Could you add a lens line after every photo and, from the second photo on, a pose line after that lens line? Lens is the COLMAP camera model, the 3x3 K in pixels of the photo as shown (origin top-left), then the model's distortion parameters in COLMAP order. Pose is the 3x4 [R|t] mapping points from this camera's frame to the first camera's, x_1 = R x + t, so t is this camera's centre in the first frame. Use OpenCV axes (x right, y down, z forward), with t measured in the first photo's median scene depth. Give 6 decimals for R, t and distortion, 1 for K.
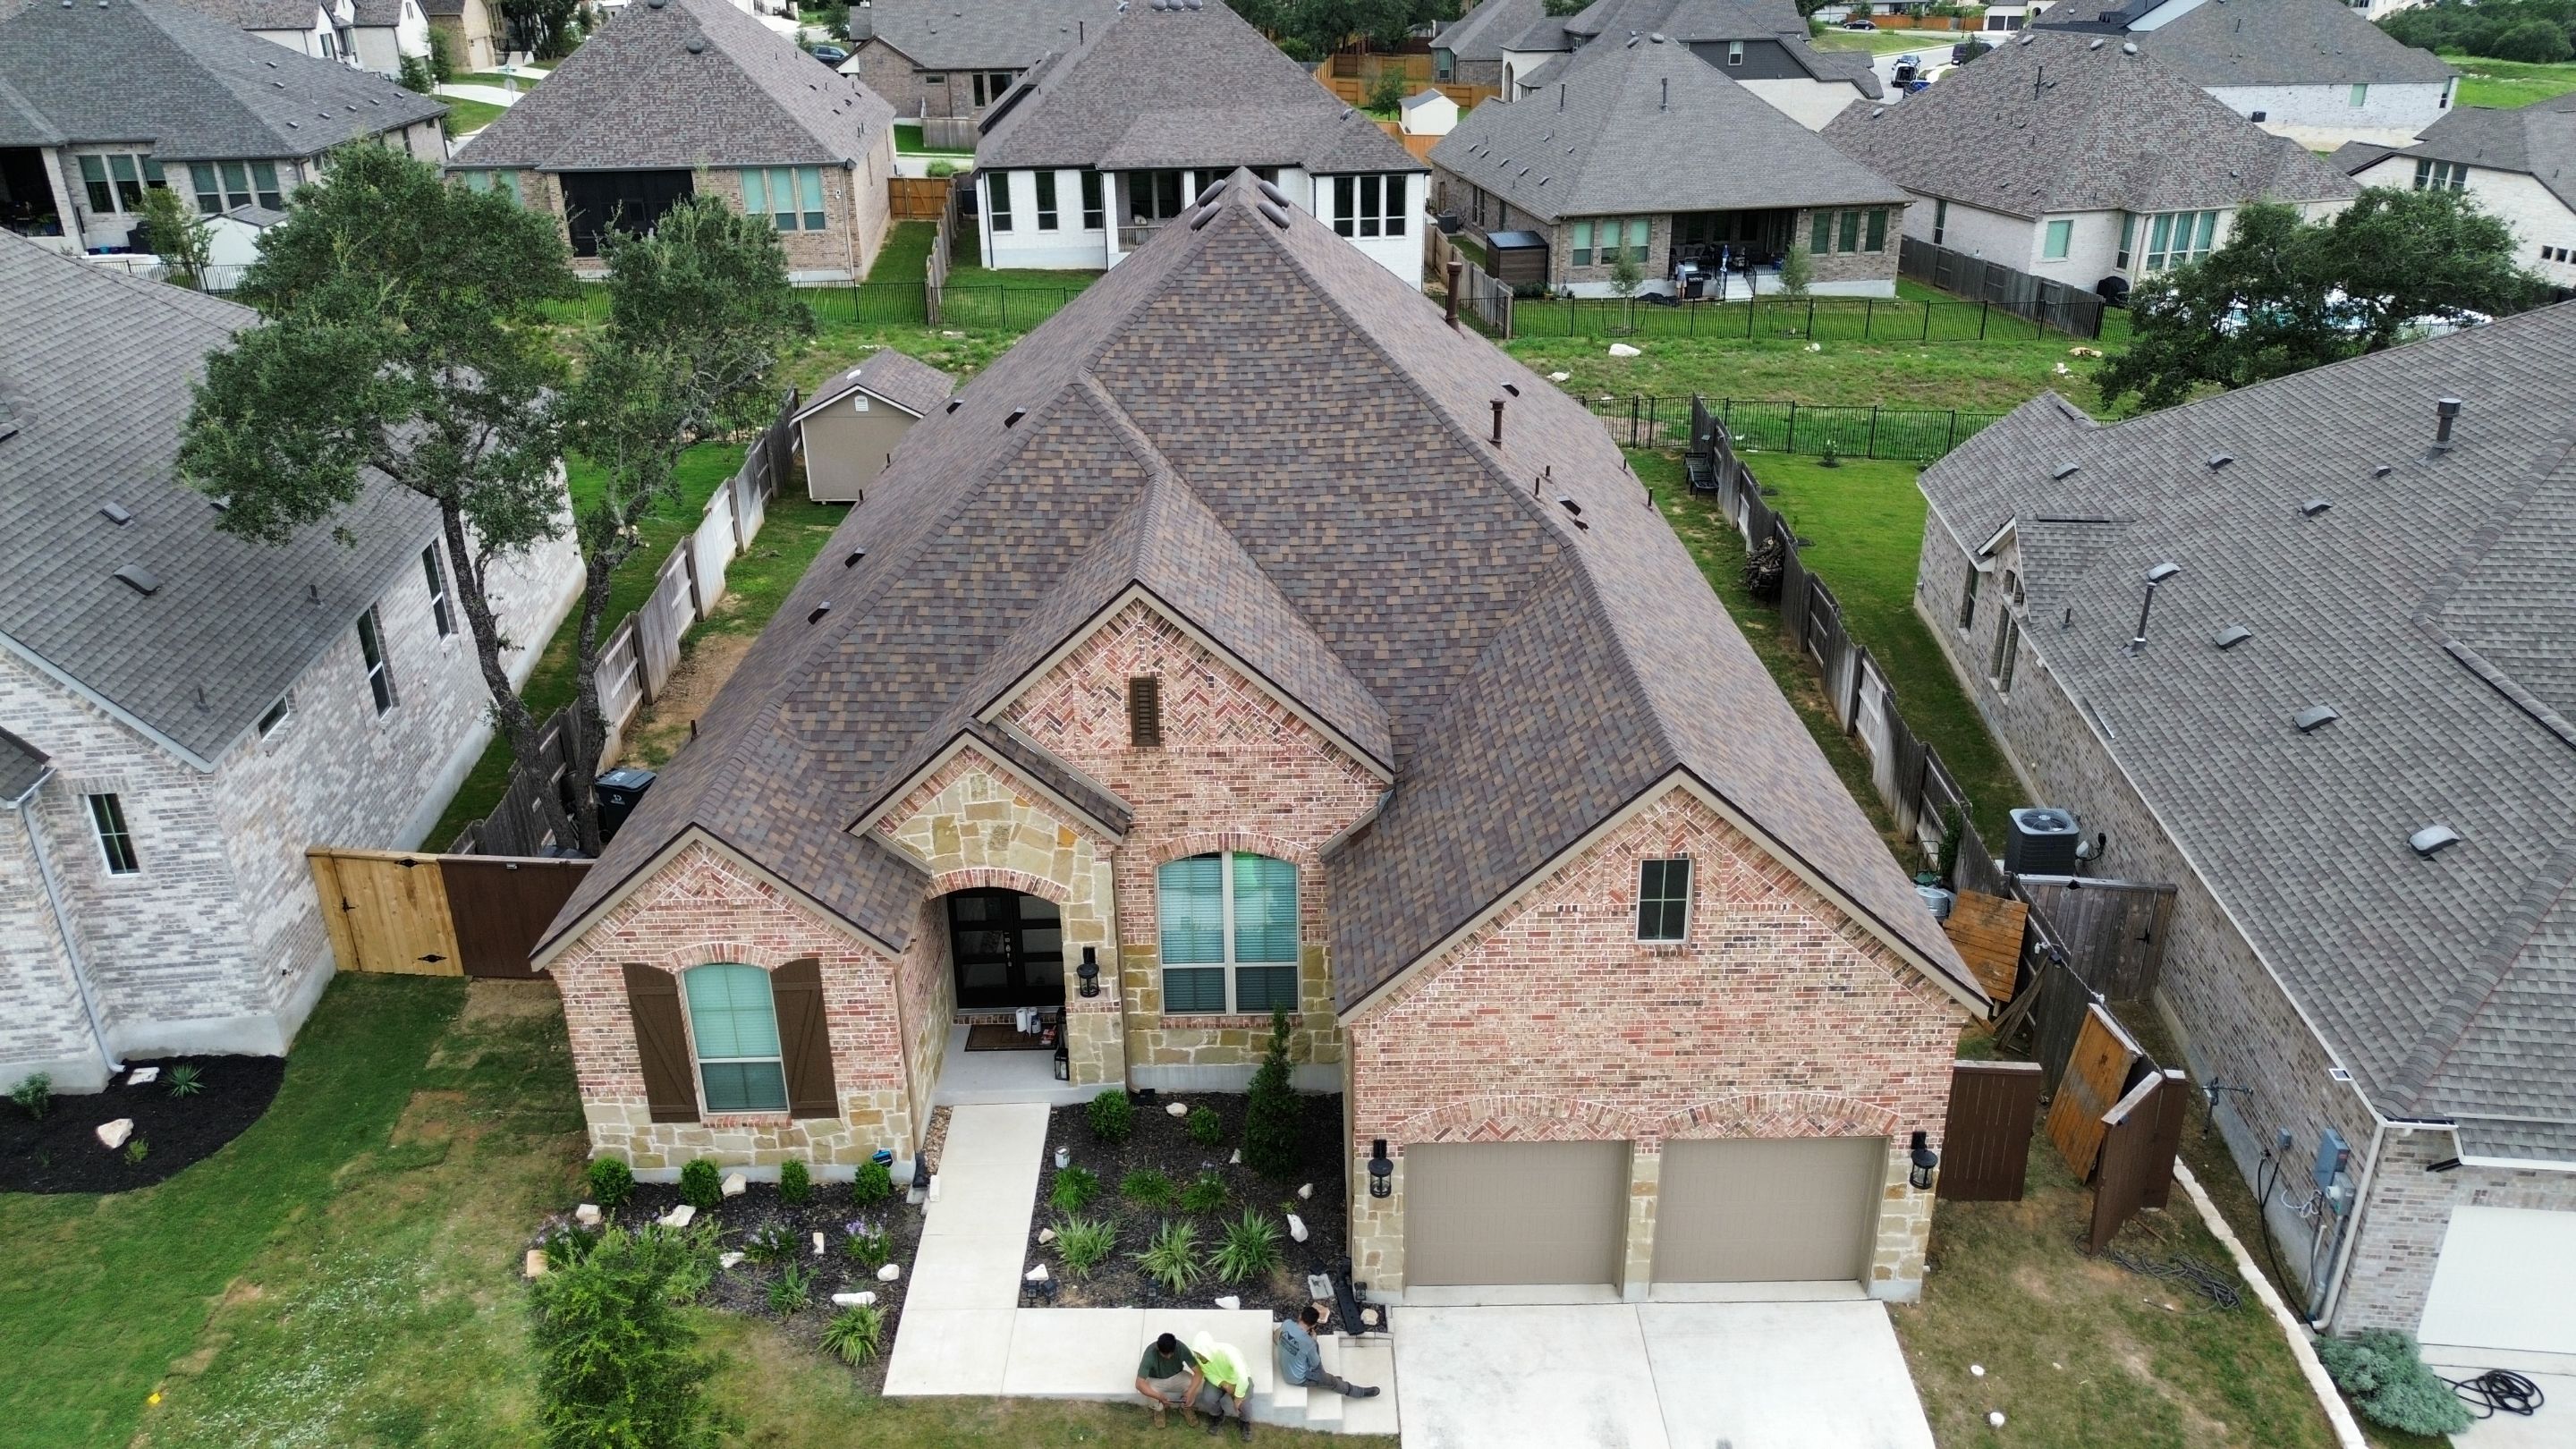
lens RADIAL K [[1825.4, 0, 1295.8], [0, 1825.4, 714.0], [0, 0, 1]] dist [0.062725, -0.053995]
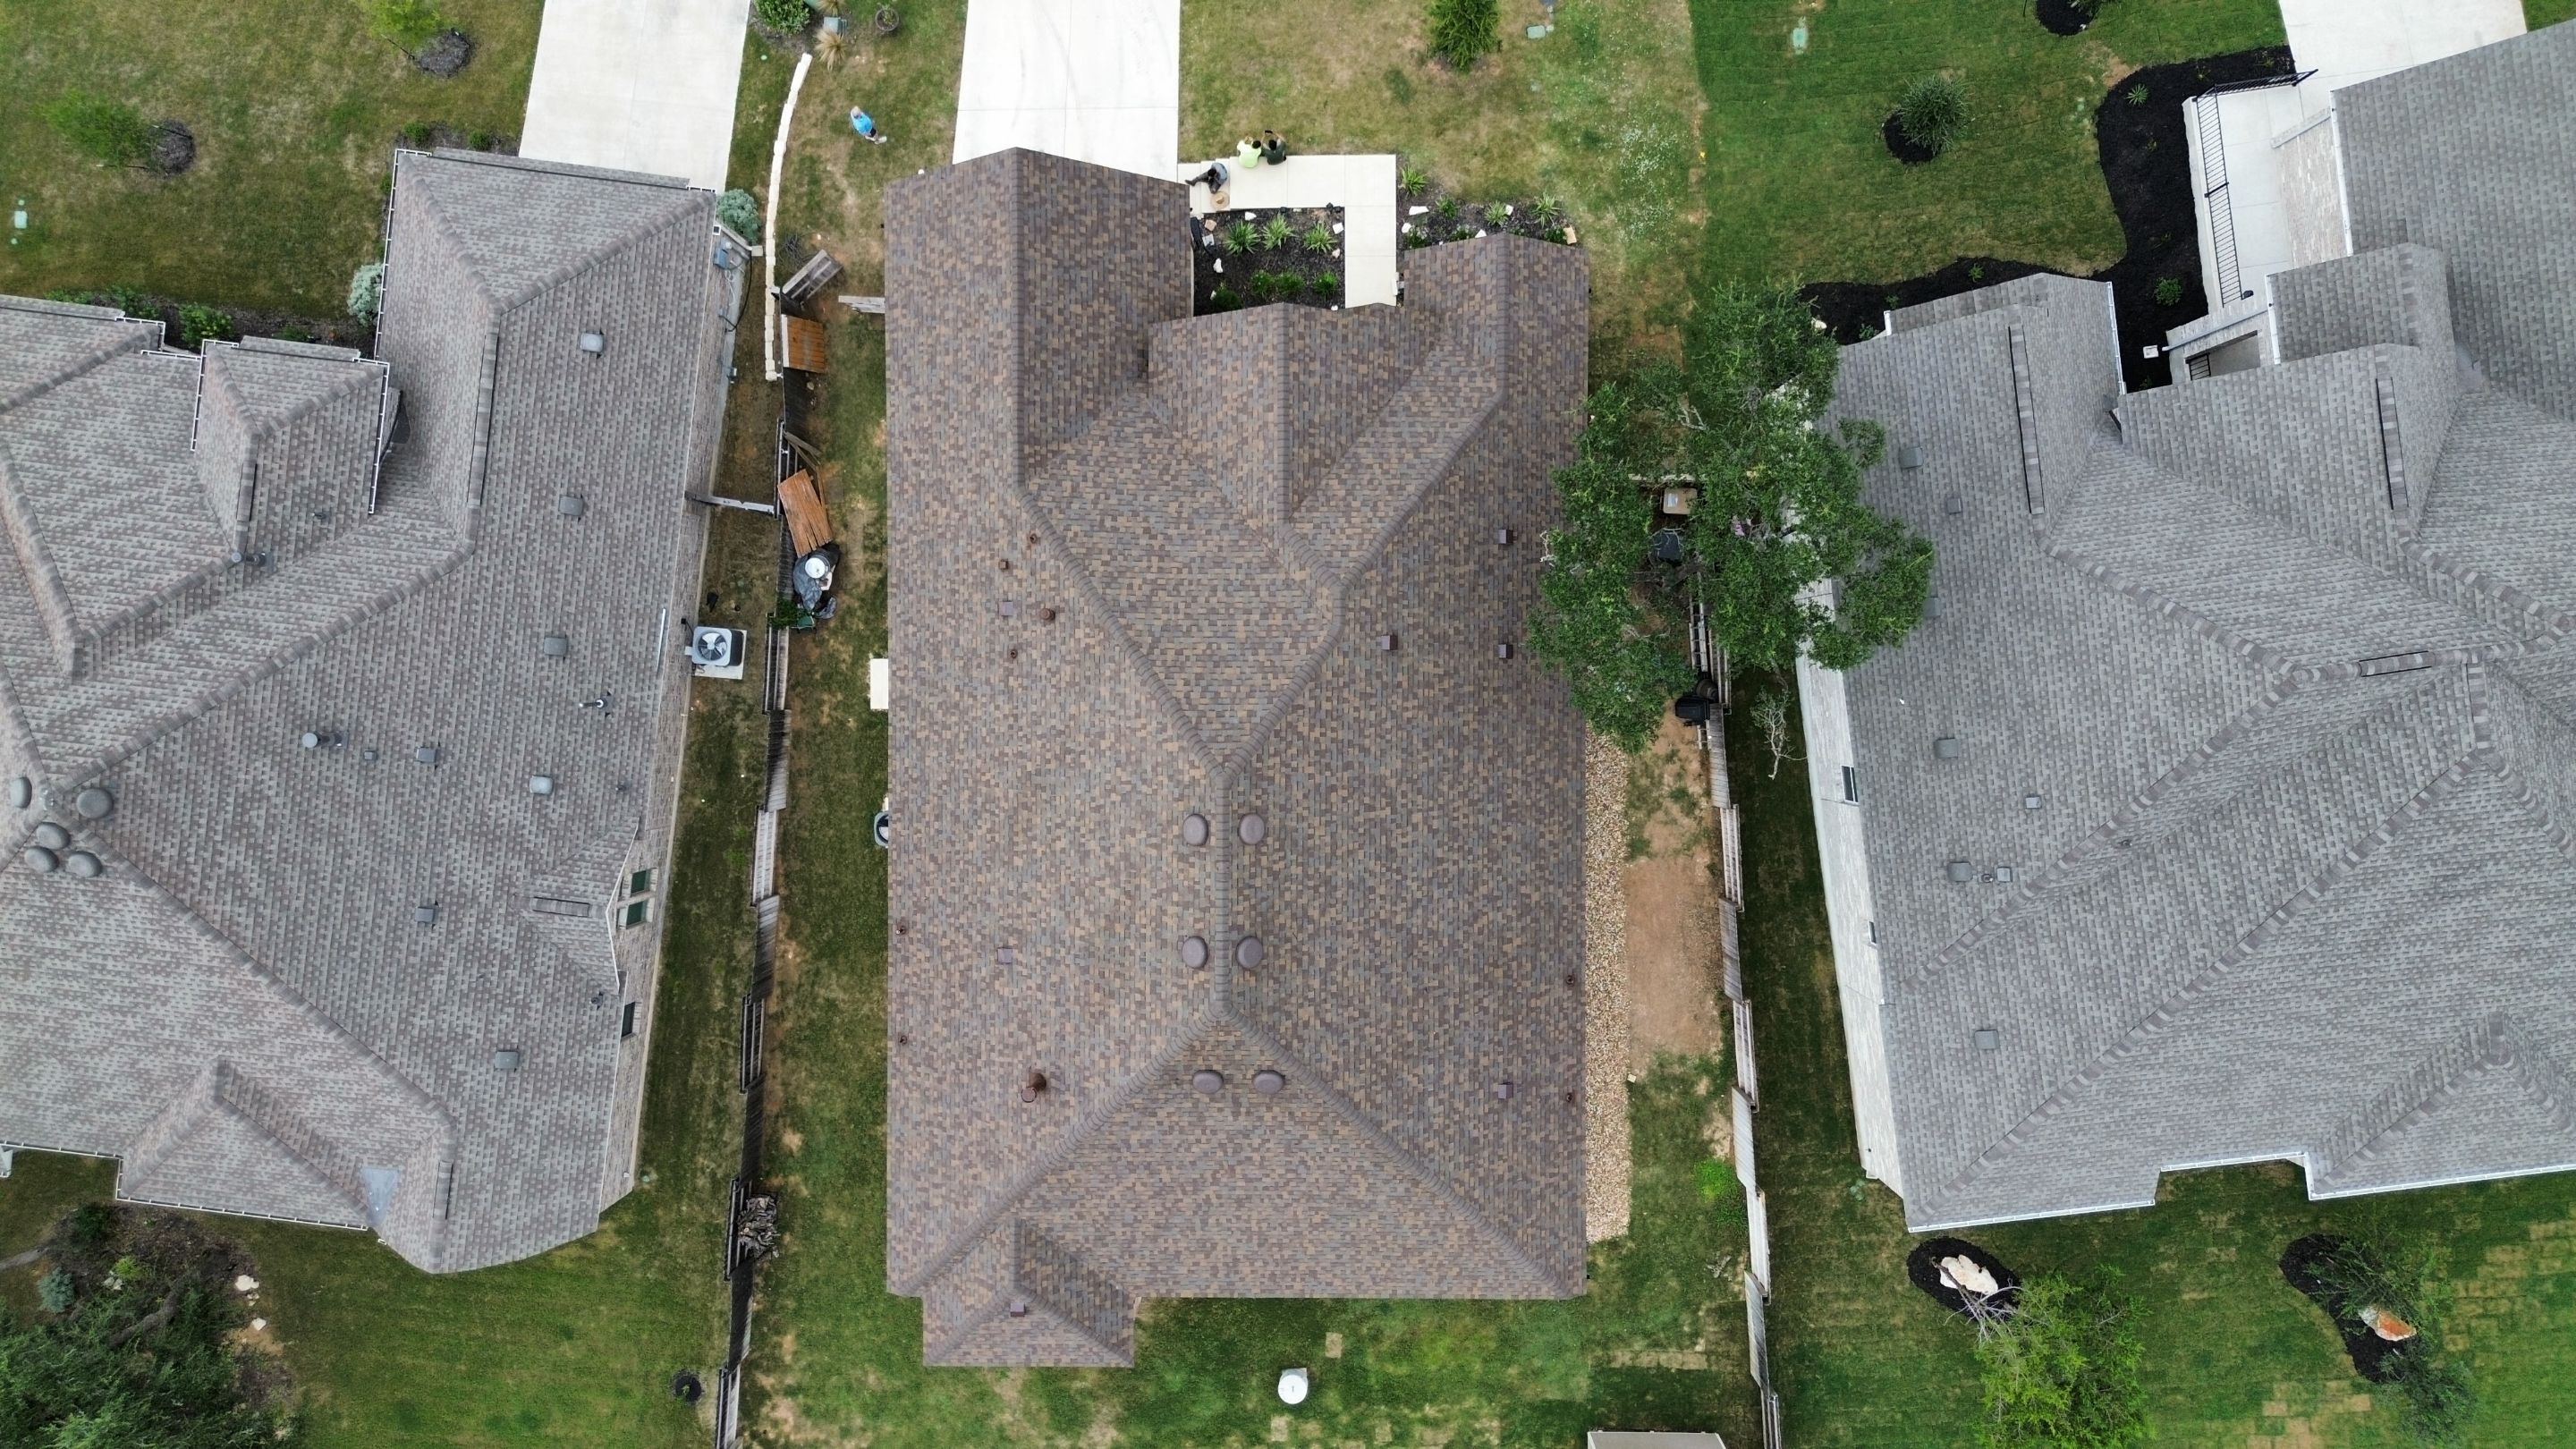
lens RADIAL K [[1825.4, 0, 1291.4], [0, 1825.4, 718.7], [0, 0, 1]] dist [0.062725, -0.053995]
pose [[-0.999558, -0.014580, 0.025916, -0.134207], [0.029611, -0.408468, 0.912292, -1.704303], [-0.002715, 0.912656, 0.408719, 0.575593]]
